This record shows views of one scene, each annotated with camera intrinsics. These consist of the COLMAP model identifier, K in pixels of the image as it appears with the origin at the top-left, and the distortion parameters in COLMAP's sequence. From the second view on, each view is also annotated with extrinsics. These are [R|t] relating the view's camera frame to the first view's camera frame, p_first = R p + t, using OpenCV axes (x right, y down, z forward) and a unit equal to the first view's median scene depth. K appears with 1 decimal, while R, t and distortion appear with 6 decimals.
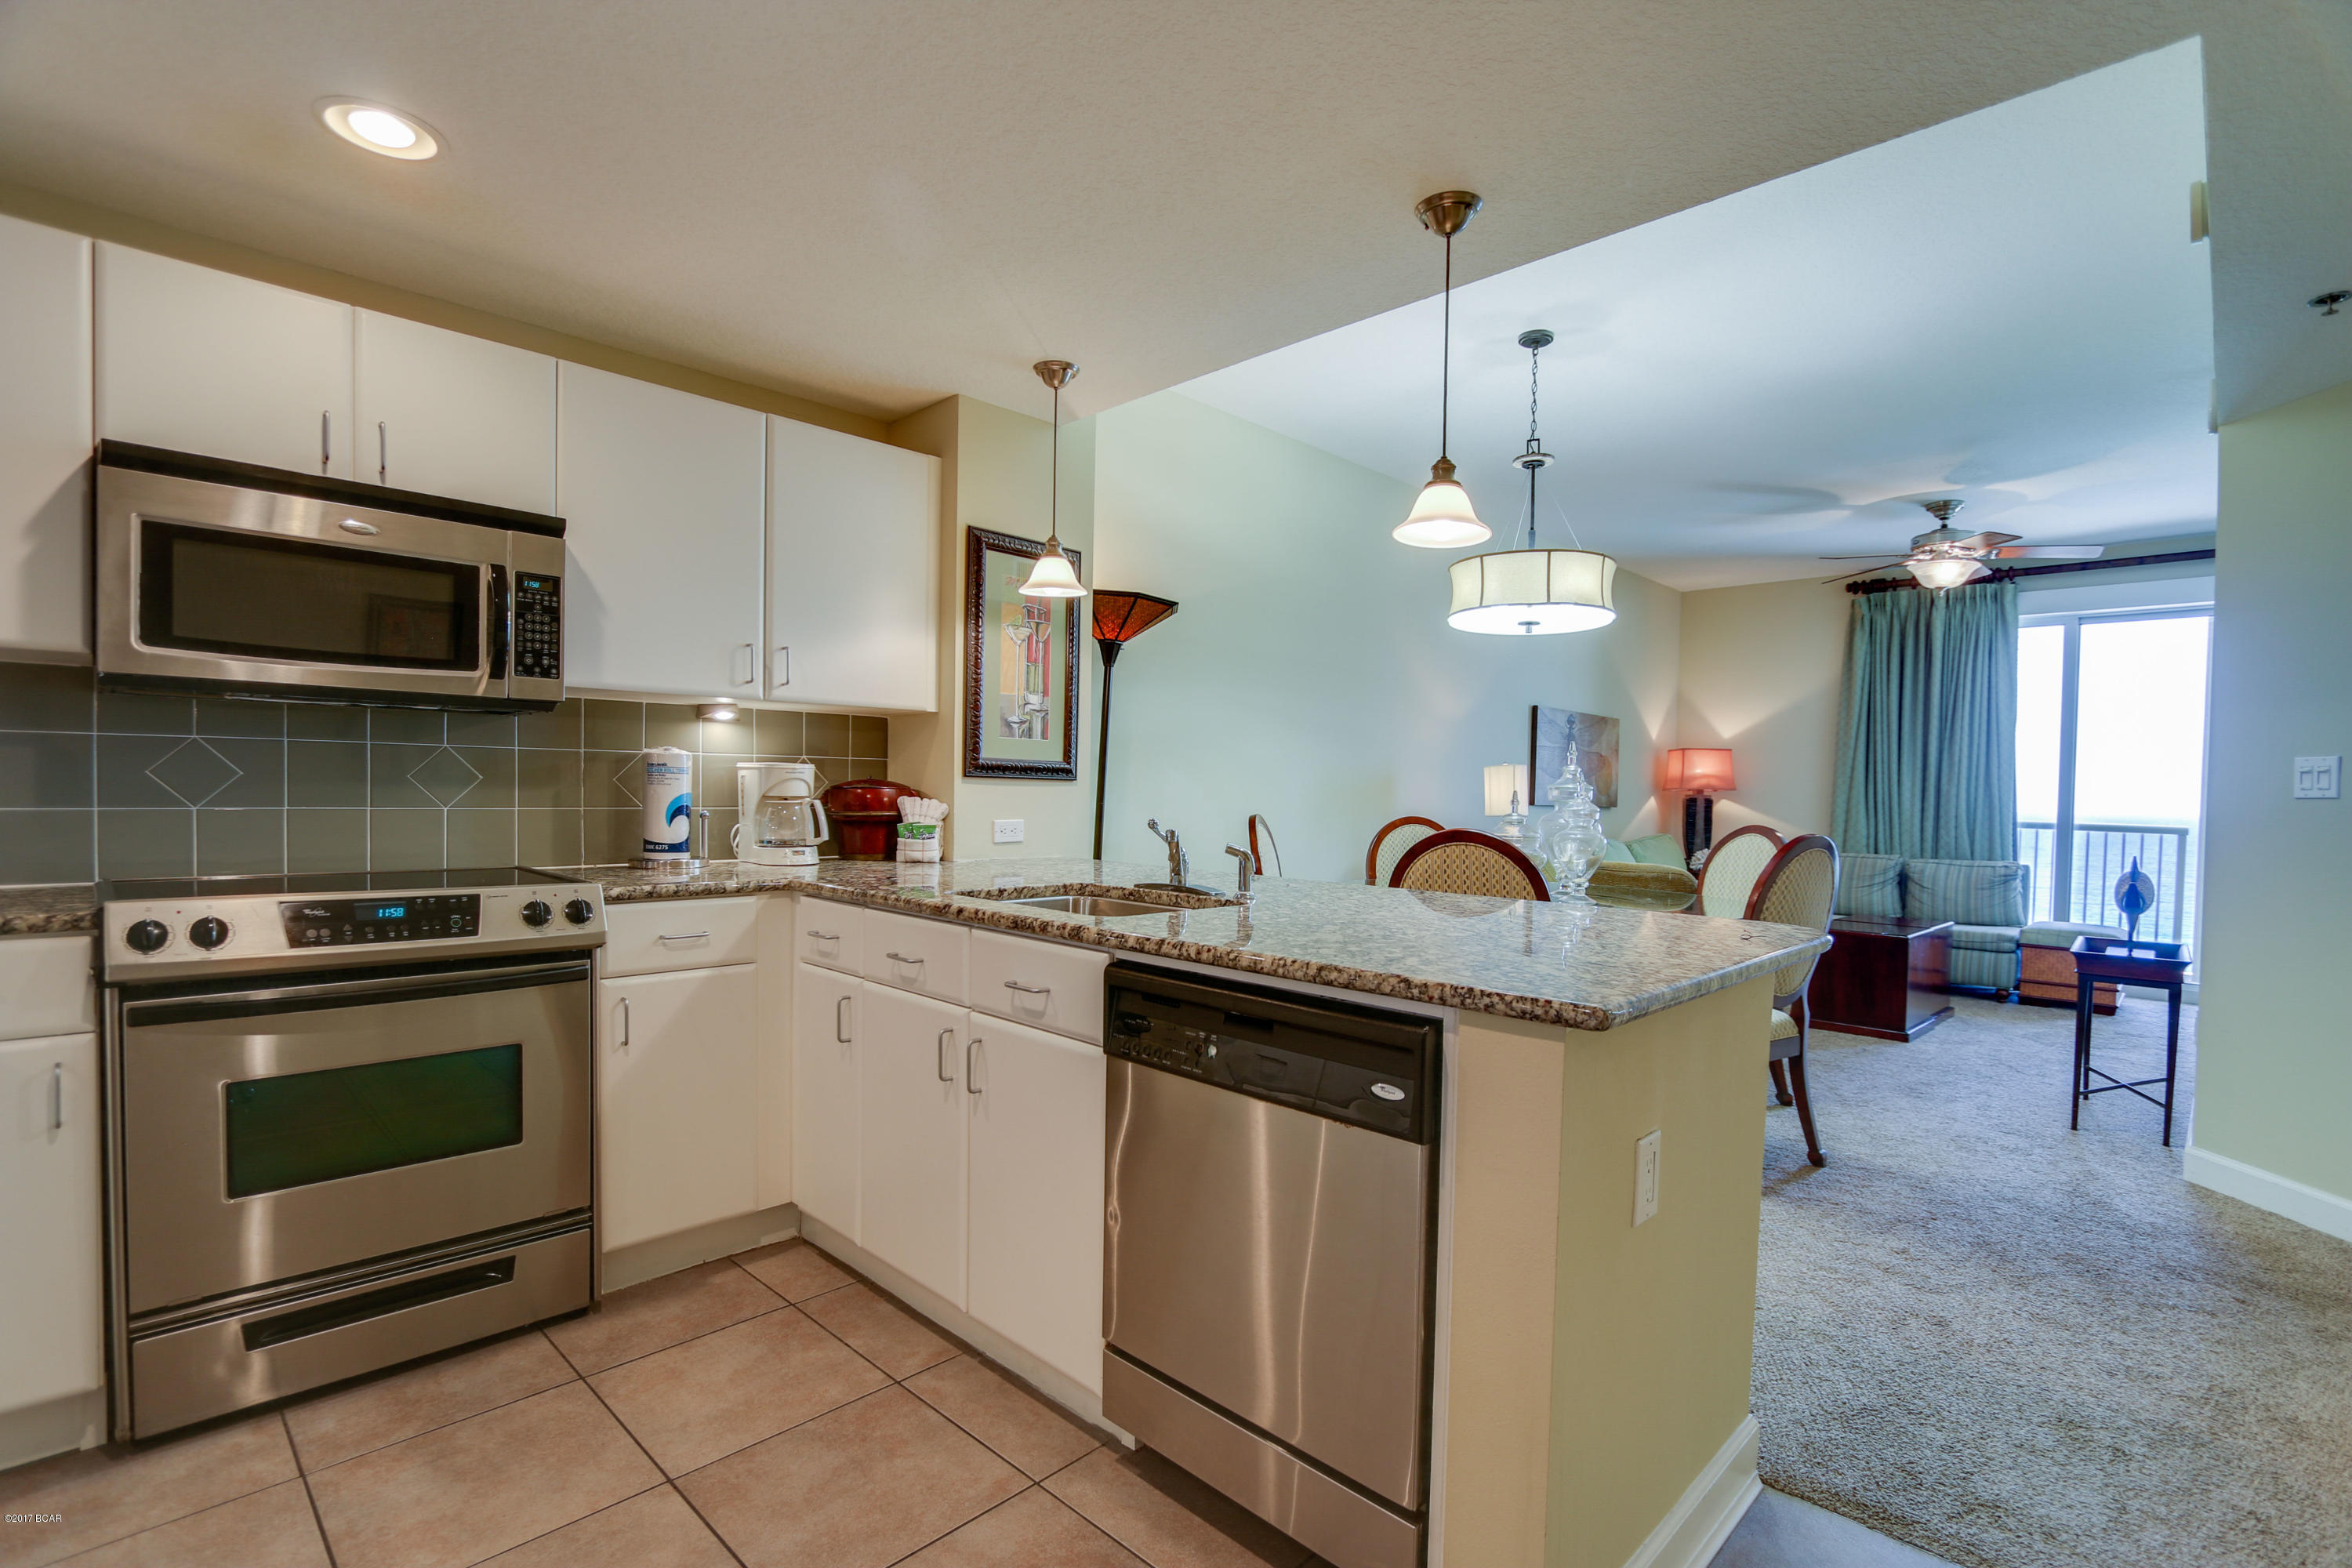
lens RADIAL K [[1113.1, 0, 1155.6], [0, 1113.1, 821.7], [0, 0, 1]] dist [-0.017070, -0.000495]
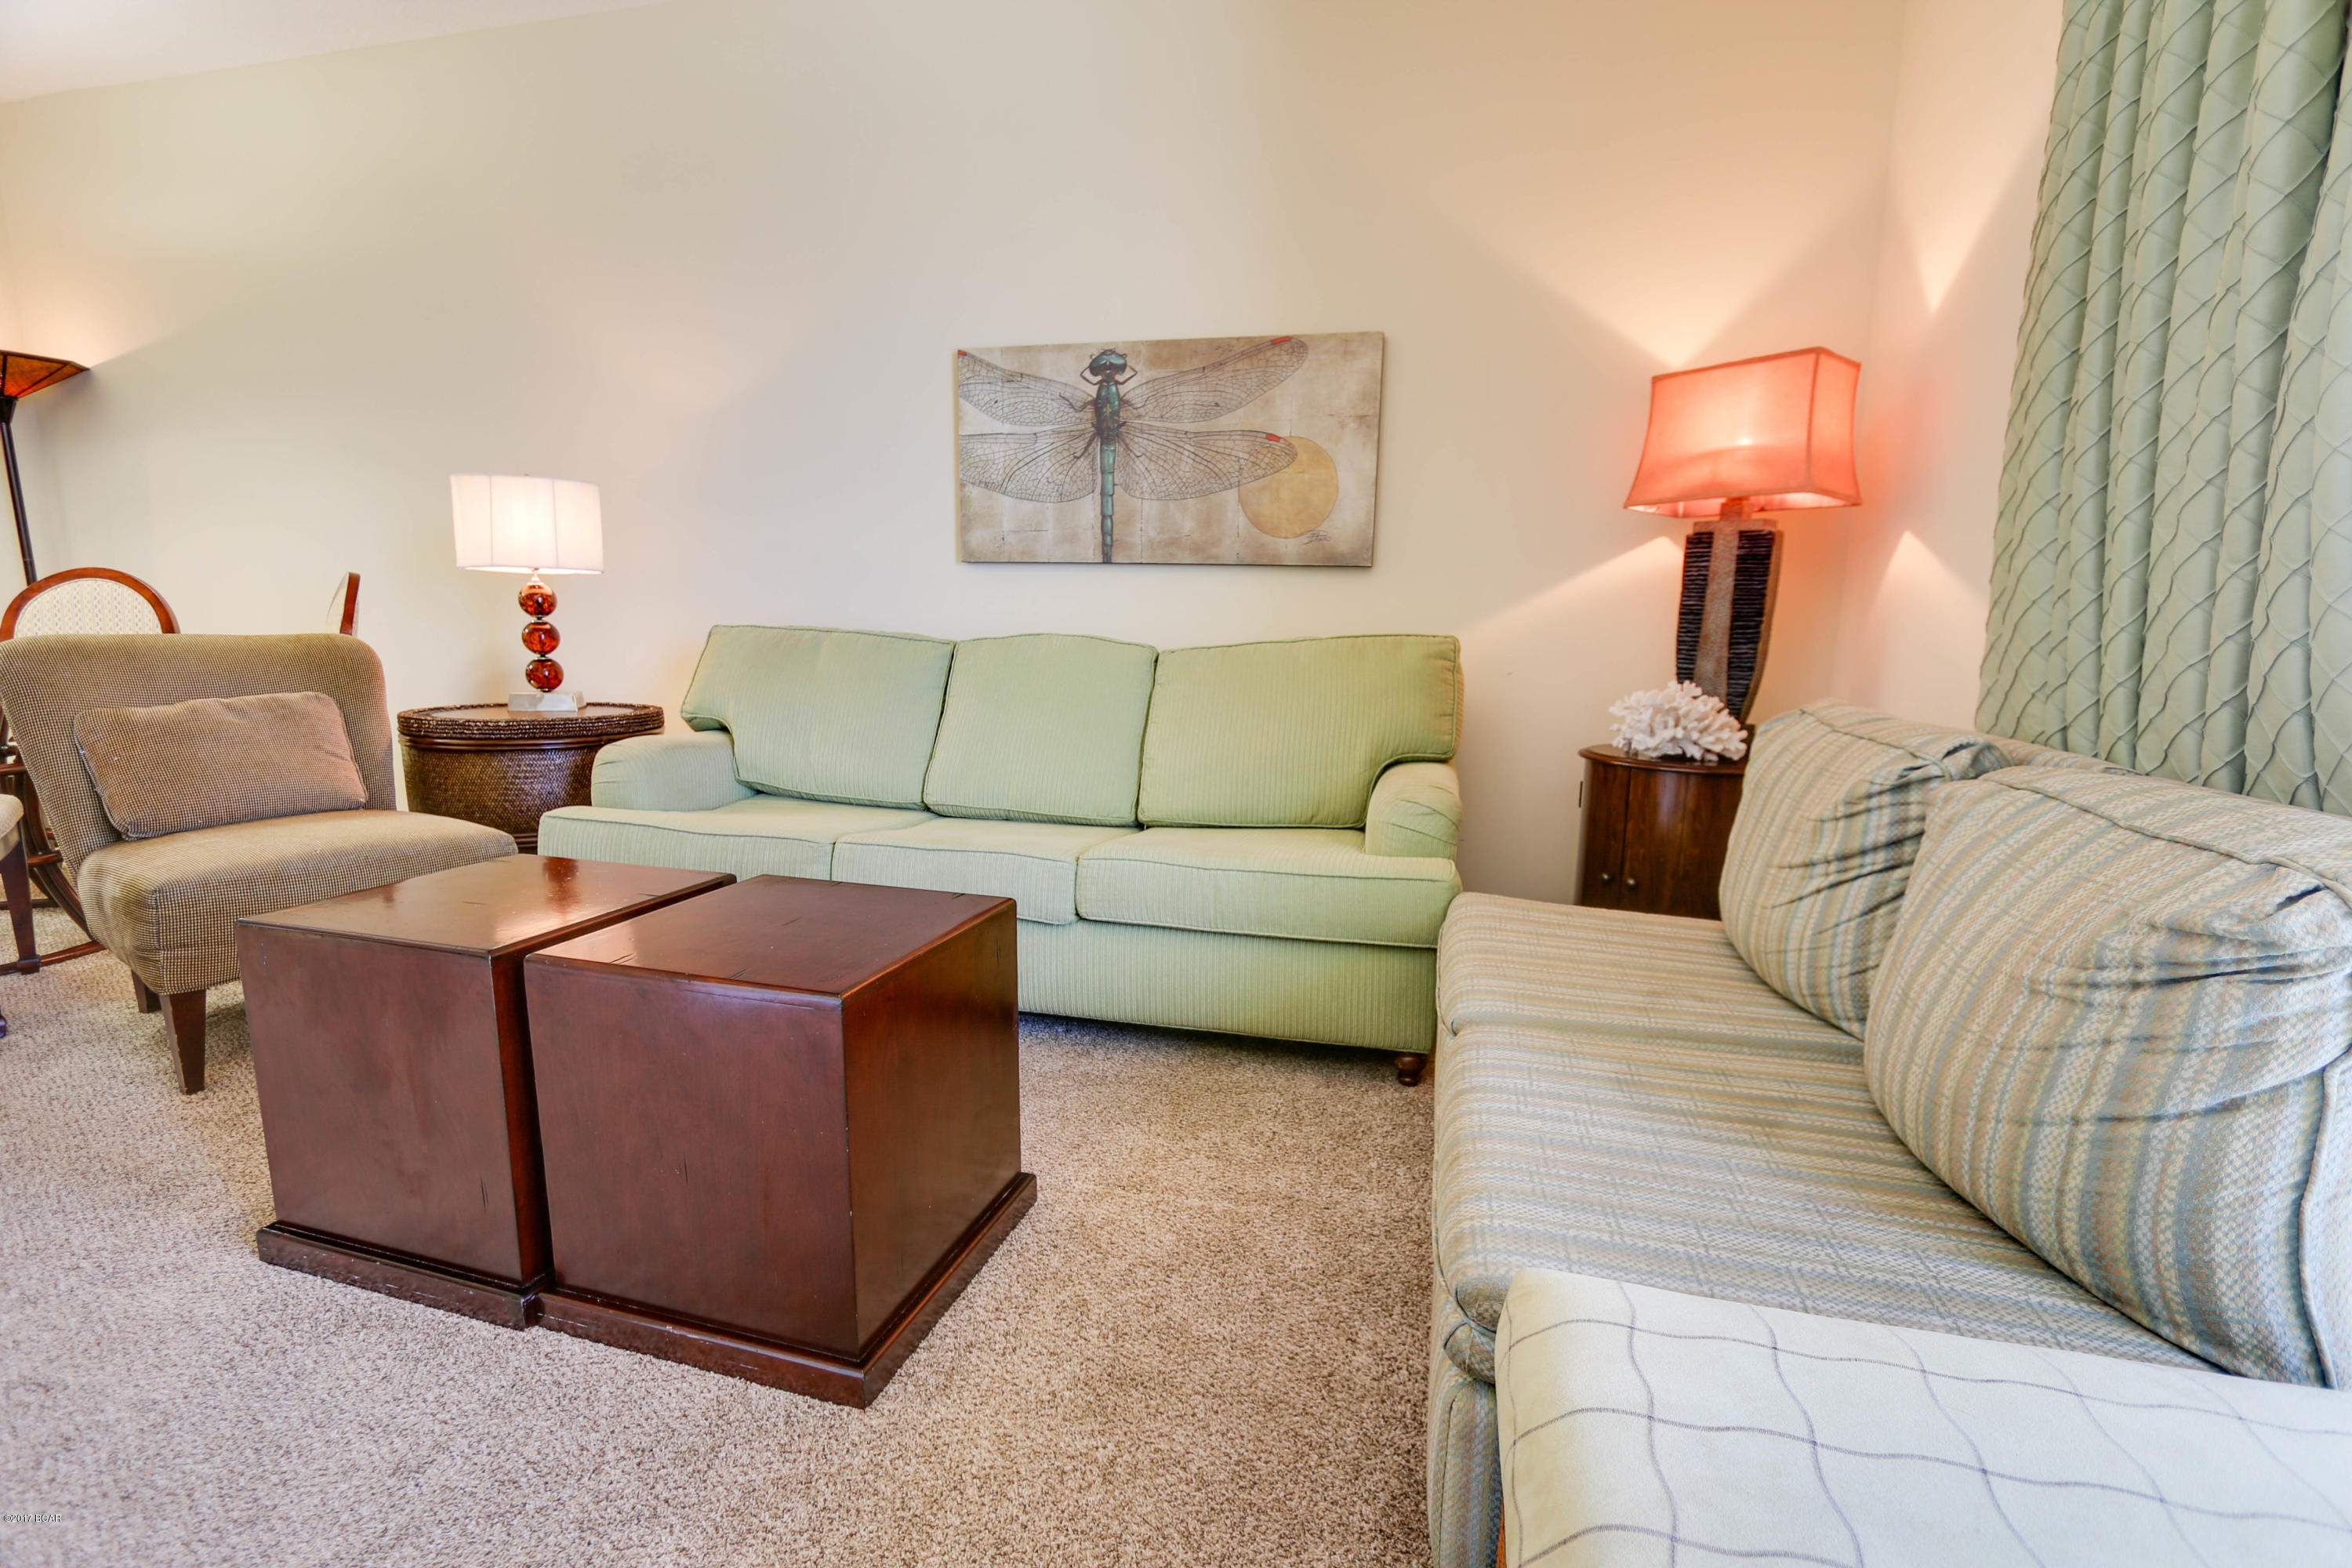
lens RADIAL K [[1073.8, 0, 1172.6], [0, 1073.8, 815.2], [0, 0, 1]] dist [-0.014430, 0.000651]
pose [[0.503387, 0.150599, -0.850836, 0.789478], [-0.030595, 0.987183, 0.156632, 0.018575], [0.863520, -0.052815, 0.501542, 0.812092]]
